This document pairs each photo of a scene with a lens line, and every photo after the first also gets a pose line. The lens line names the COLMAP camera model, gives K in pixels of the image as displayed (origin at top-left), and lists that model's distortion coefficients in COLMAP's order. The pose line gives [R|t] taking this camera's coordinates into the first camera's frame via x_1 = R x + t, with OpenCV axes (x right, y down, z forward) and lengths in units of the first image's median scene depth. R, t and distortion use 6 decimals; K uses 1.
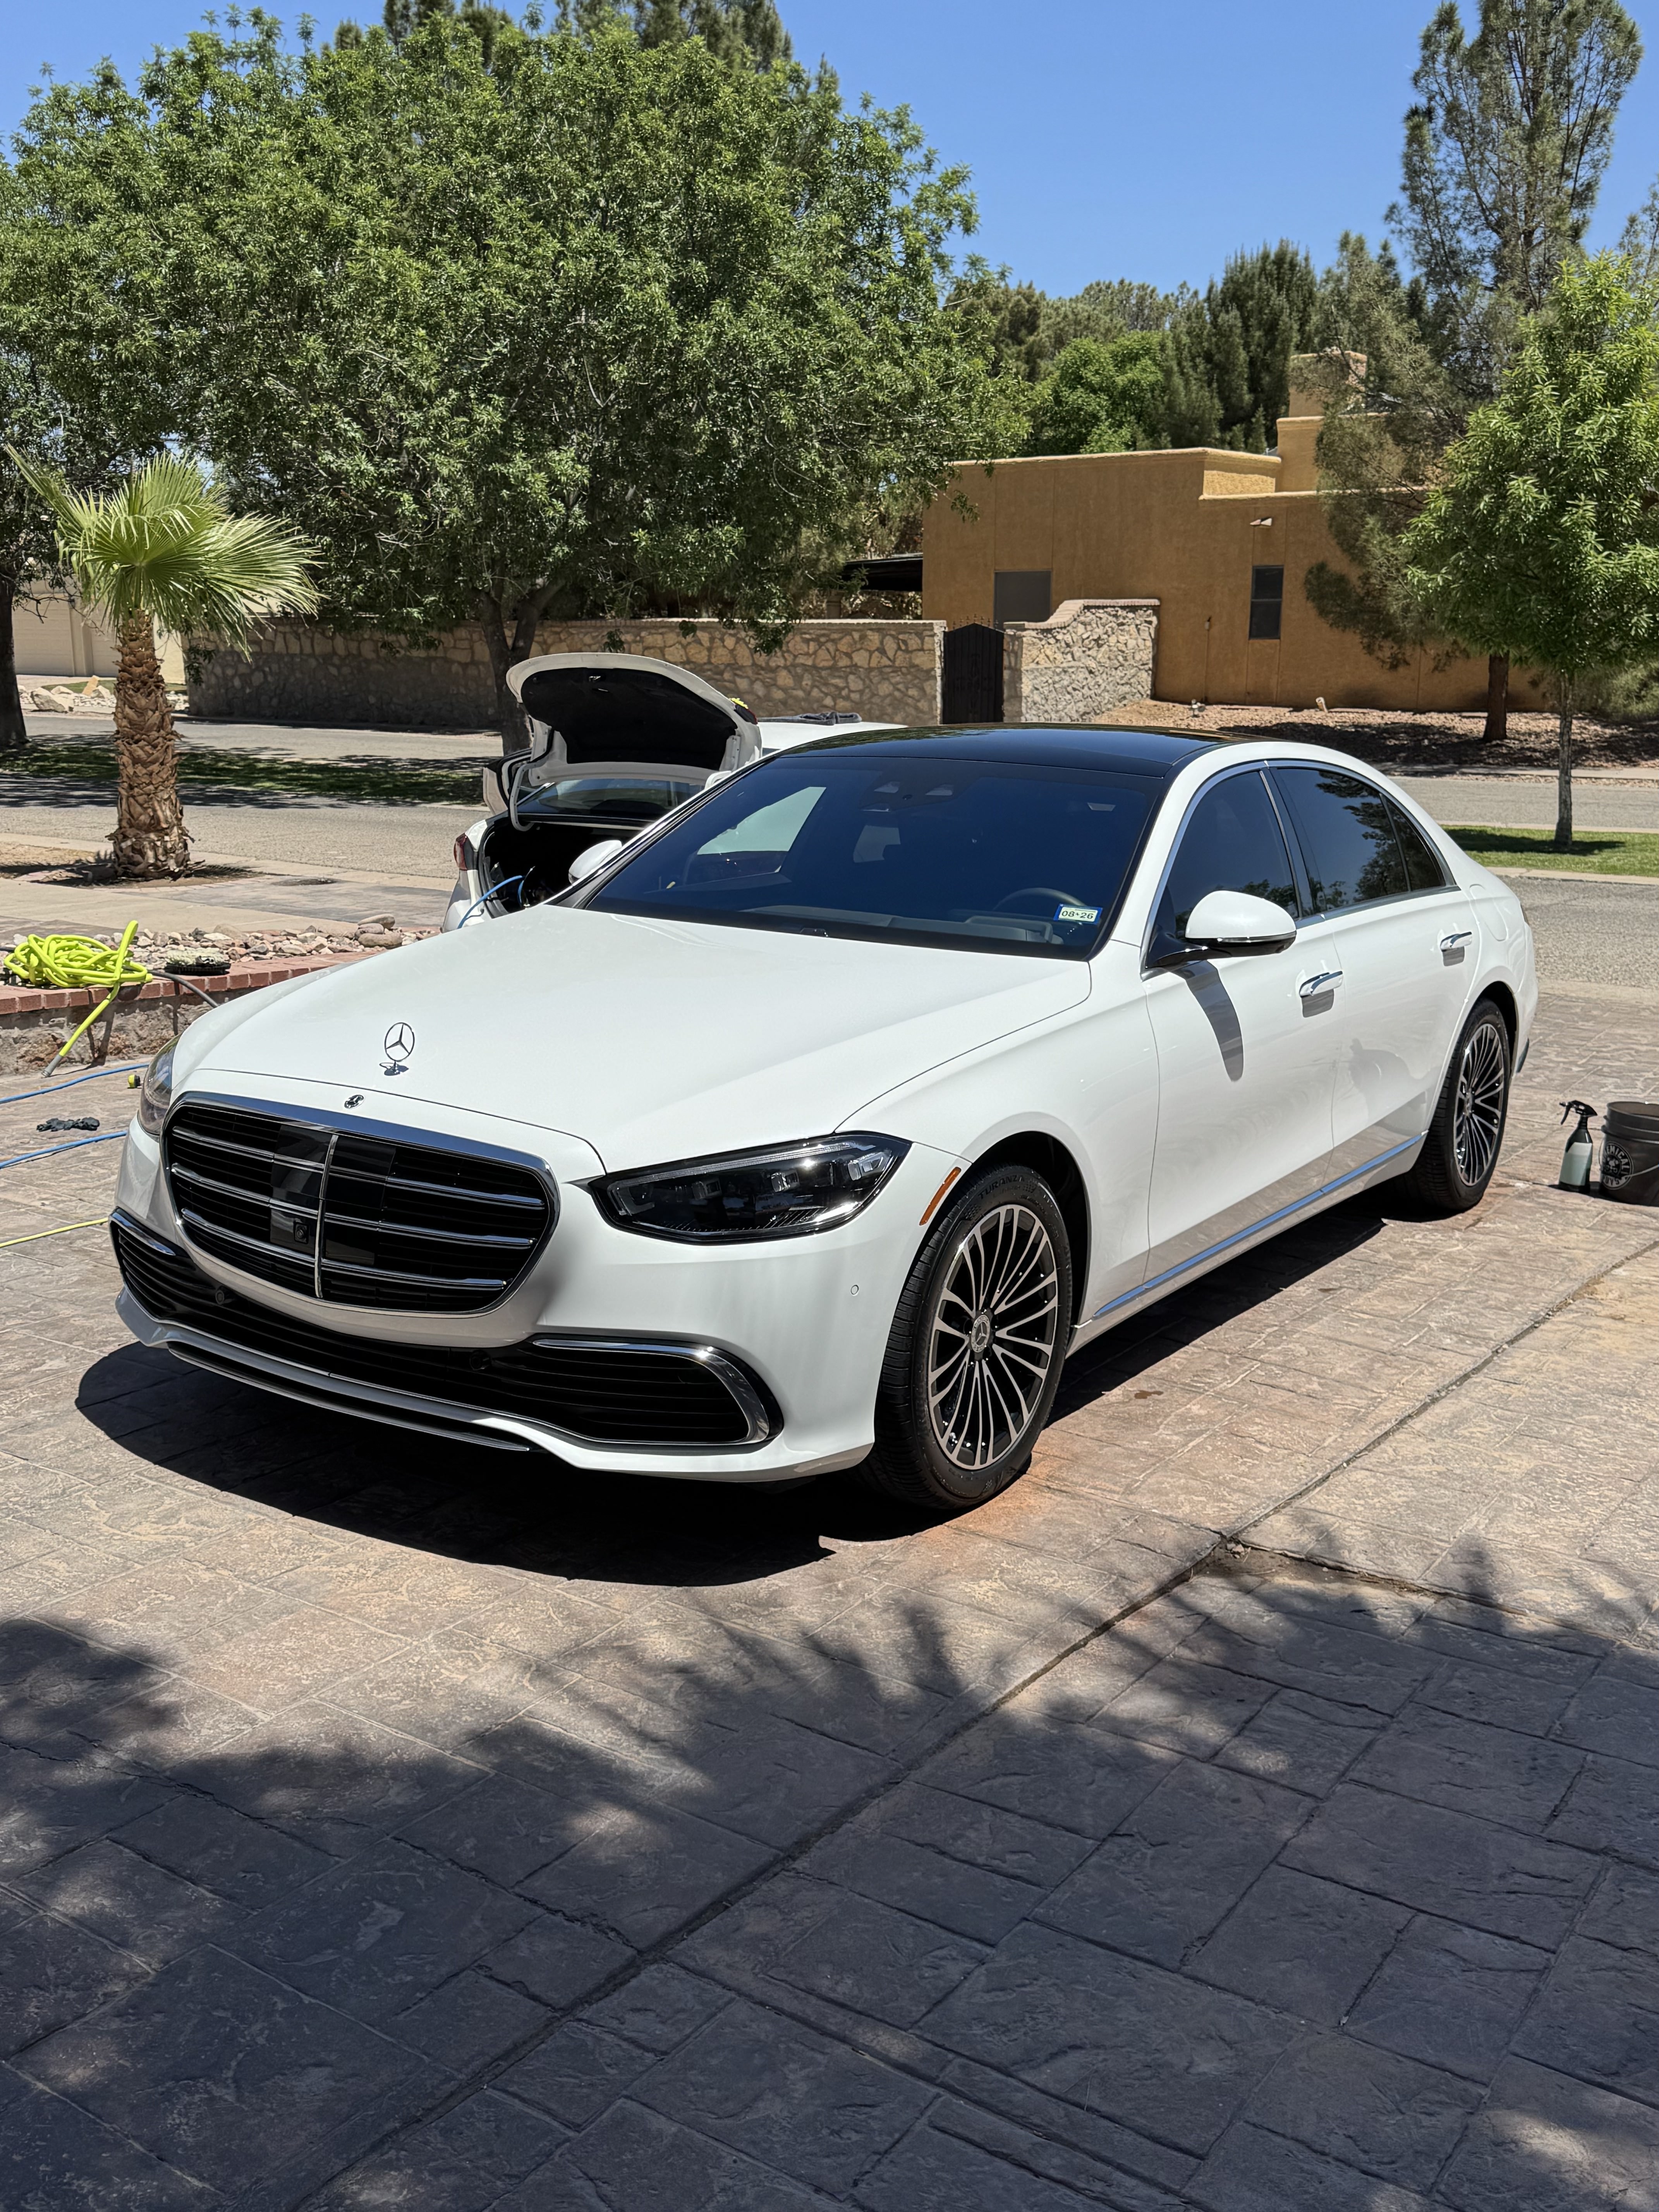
lens RADIAL K [[2037.7, 0, 829.4], [0, 2037.7, 1316.1], [0, 0, 1]] dist [0.019025, -0.040655]
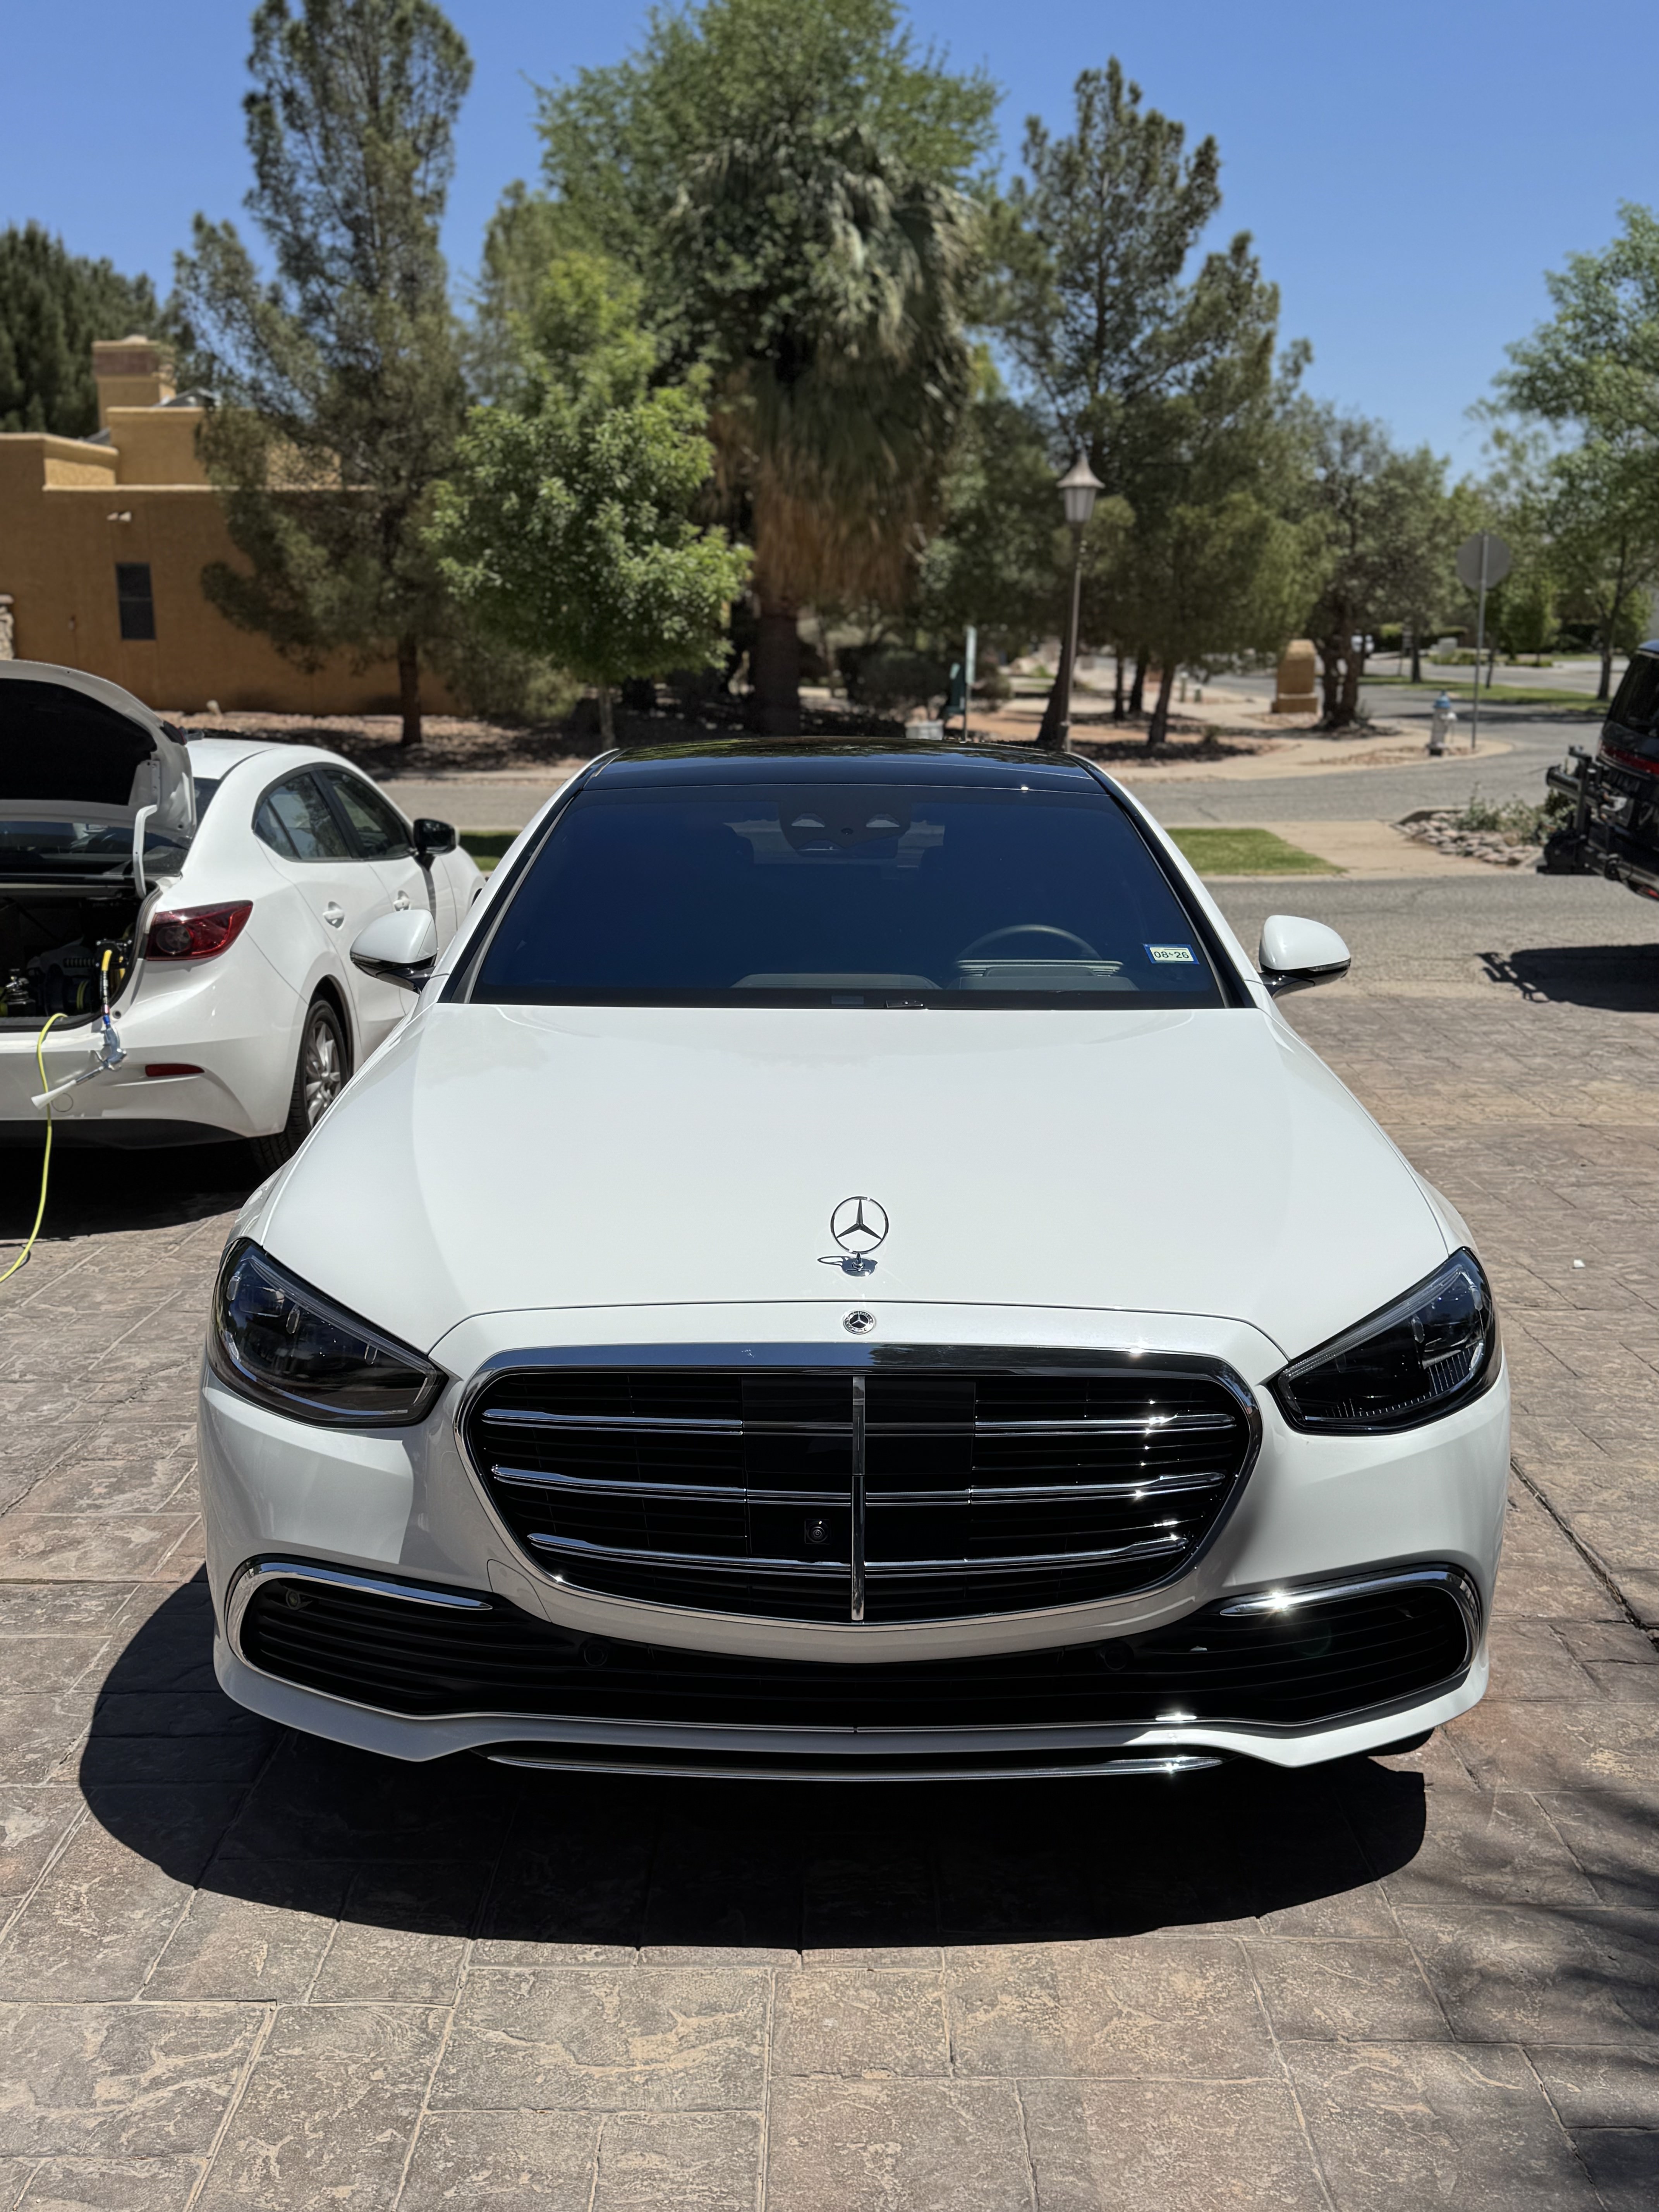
lens RADIAL K [[2037.7, 0, 829.4], [0, 2037.7, 1316.1], [0, 0, 1]] dist [0.019025, -0.040655]
pose [[0.840434, -0.166871, 0.515583, -0.083193], [0.167524, 0.984810, 0.045663, -0.019803], [-0.515371, 0.047996, 0.855622, 0.061054]]
